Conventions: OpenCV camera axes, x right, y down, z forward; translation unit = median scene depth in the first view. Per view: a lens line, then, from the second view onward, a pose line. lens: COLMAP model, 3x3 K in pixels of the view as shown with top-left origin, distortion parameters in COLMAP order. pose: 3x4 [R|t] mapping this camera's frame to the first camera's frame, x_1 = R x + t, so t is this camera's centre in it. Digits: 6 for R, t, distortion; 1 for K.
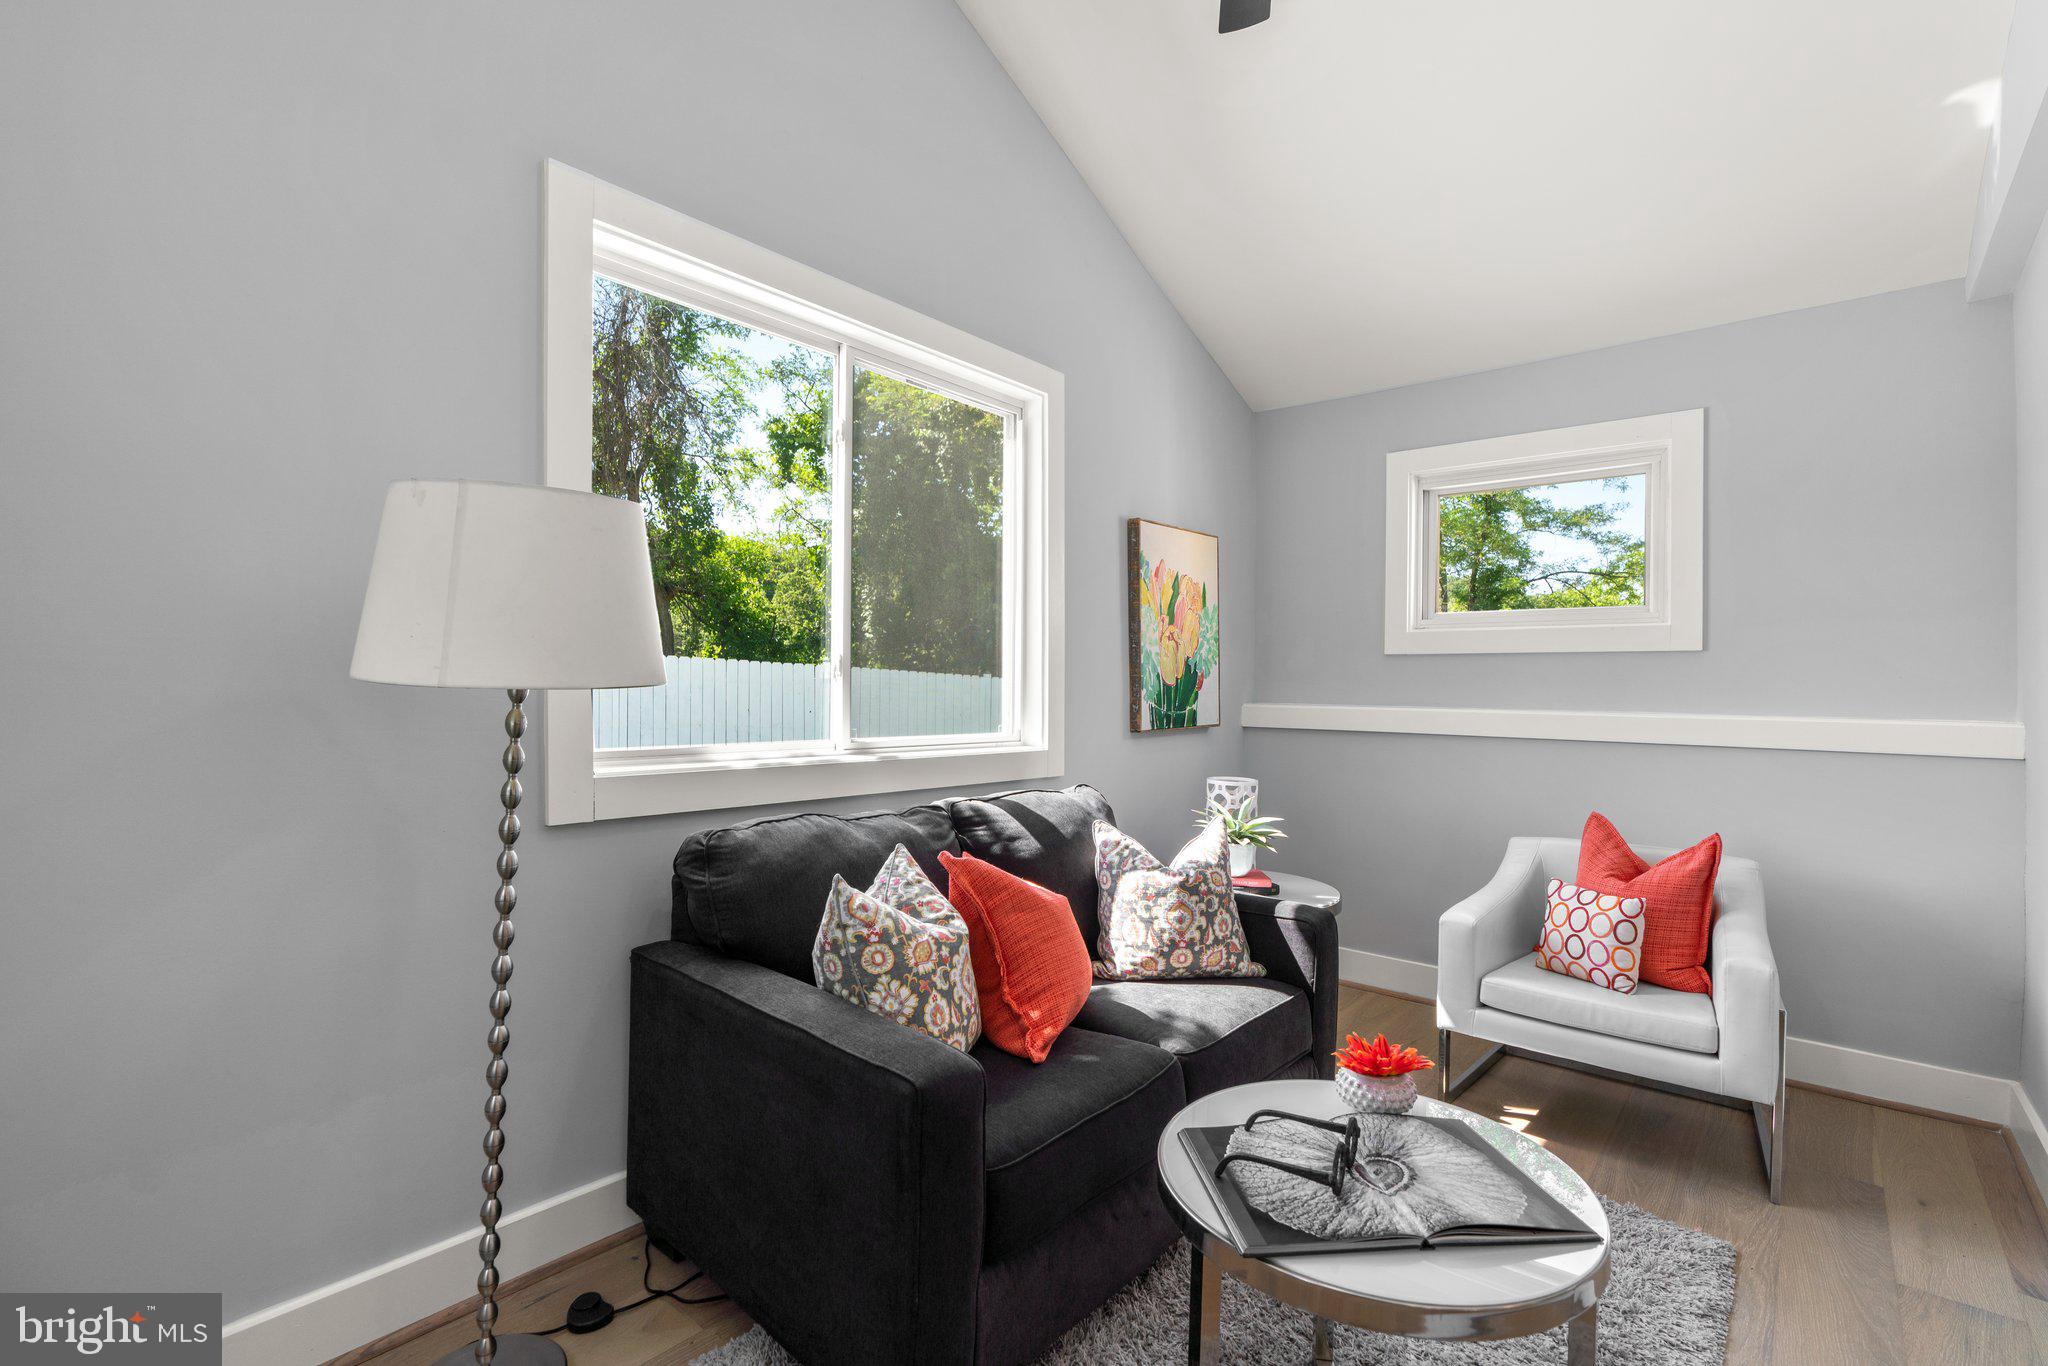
lens RADIAL K [[925.7, 0, 1028.9], [0, 925.7, 692.4], [0, 0, 1]] dist [-0.002426, -0.000135]
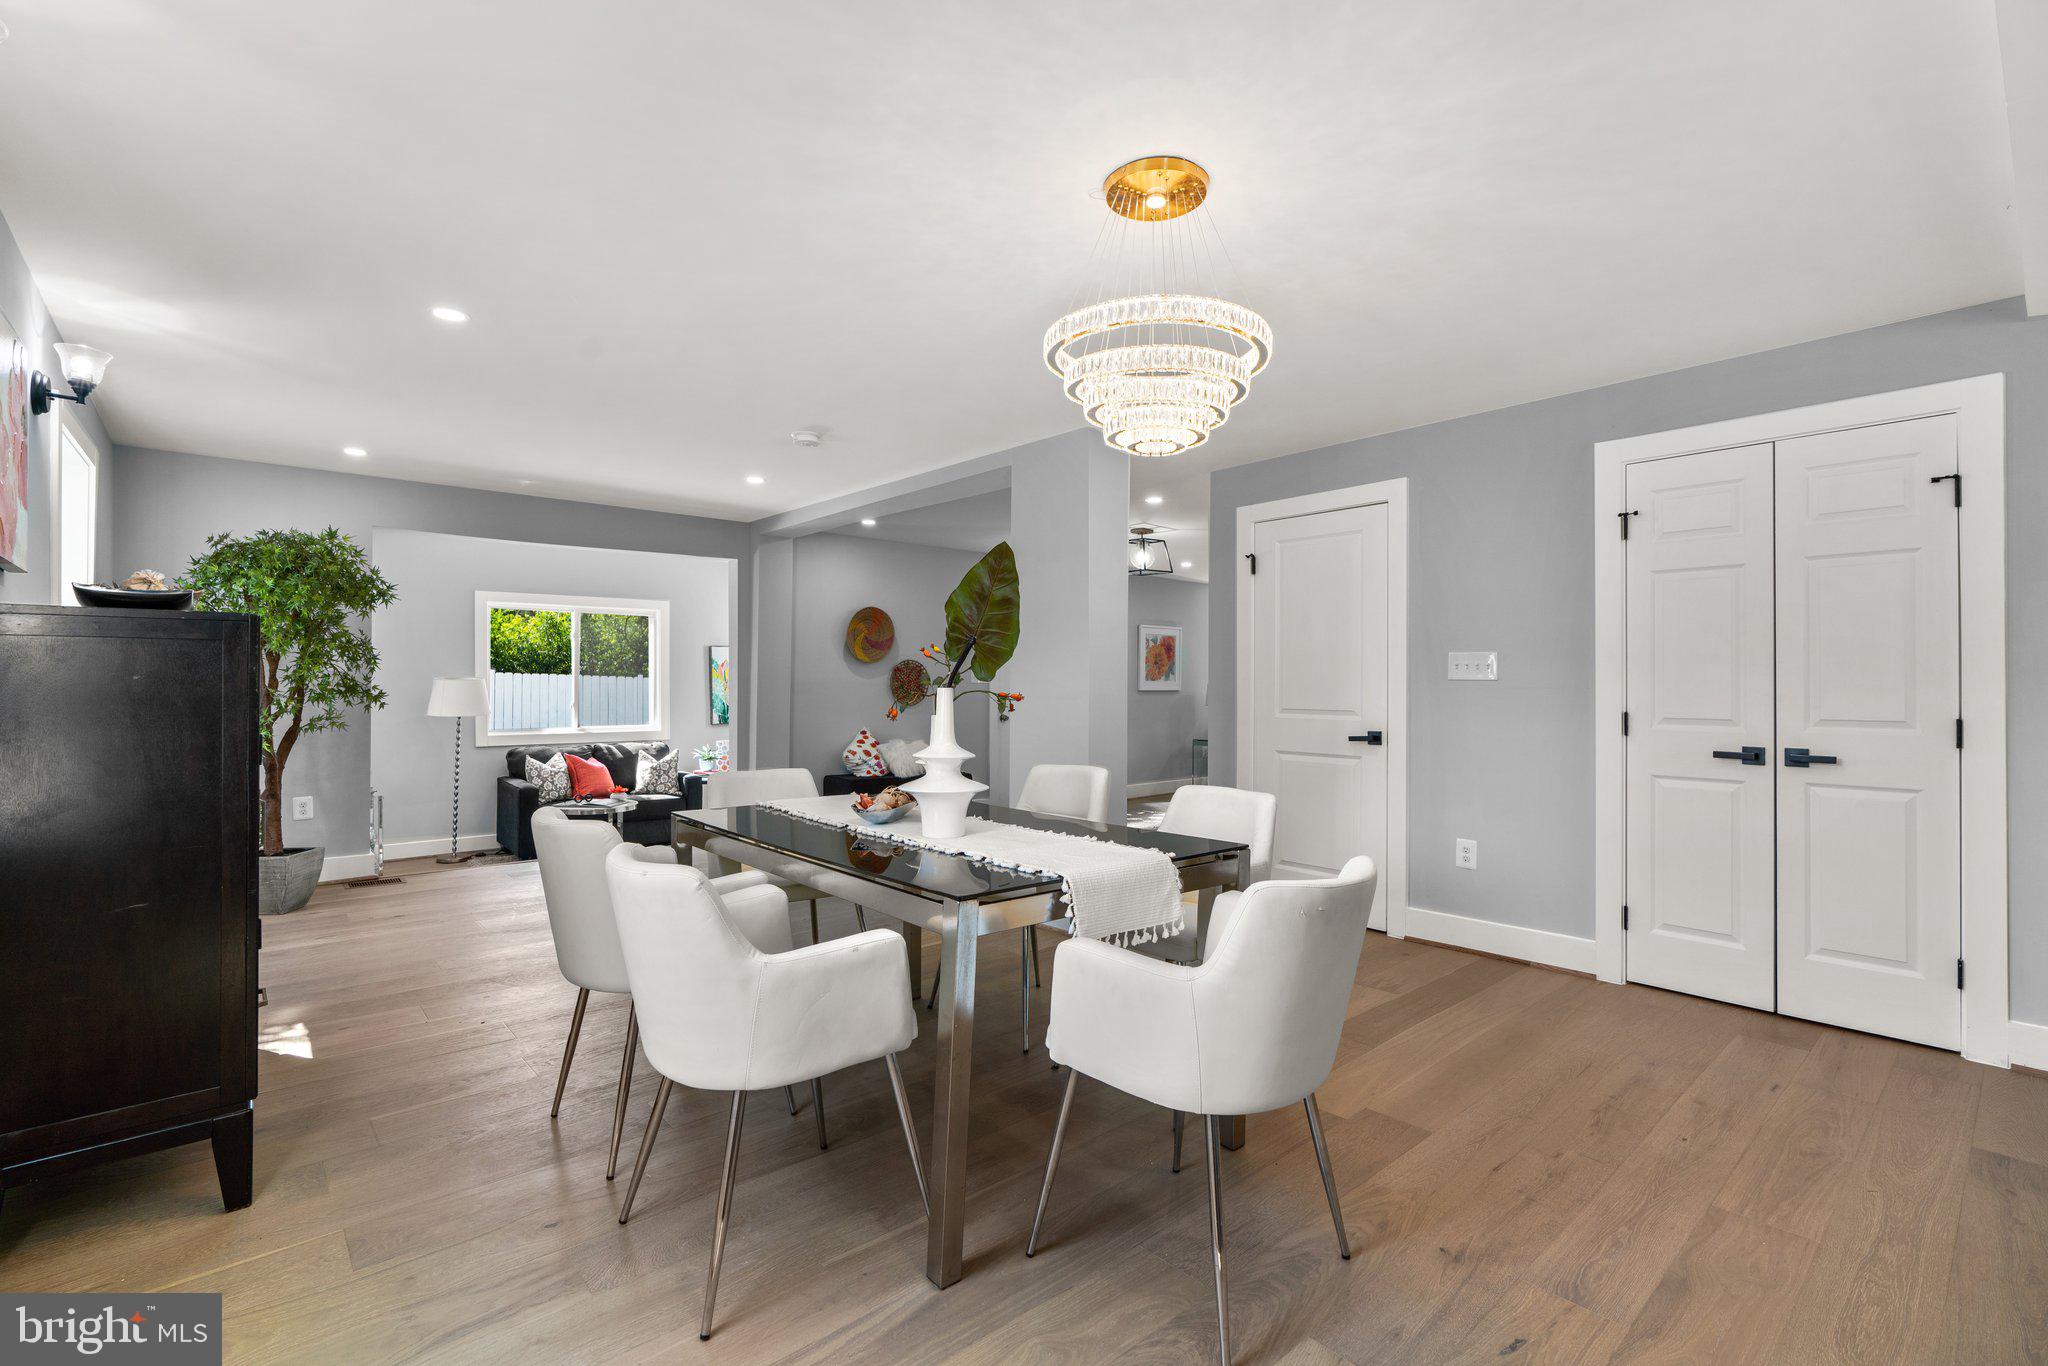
lens RADIAL K [[912.0, 0, 1024.0], [0, 912.0, 683.0], [0, 0, 1]] dist [-0.002494, 0.000213]
pose [[0.990572, -0.008838, -0.136711, 2.291401], [0.007839, 0.999939, -0.007840, -0.083819], [0.136772, 0.006694, 0.990580, -2.518502]]
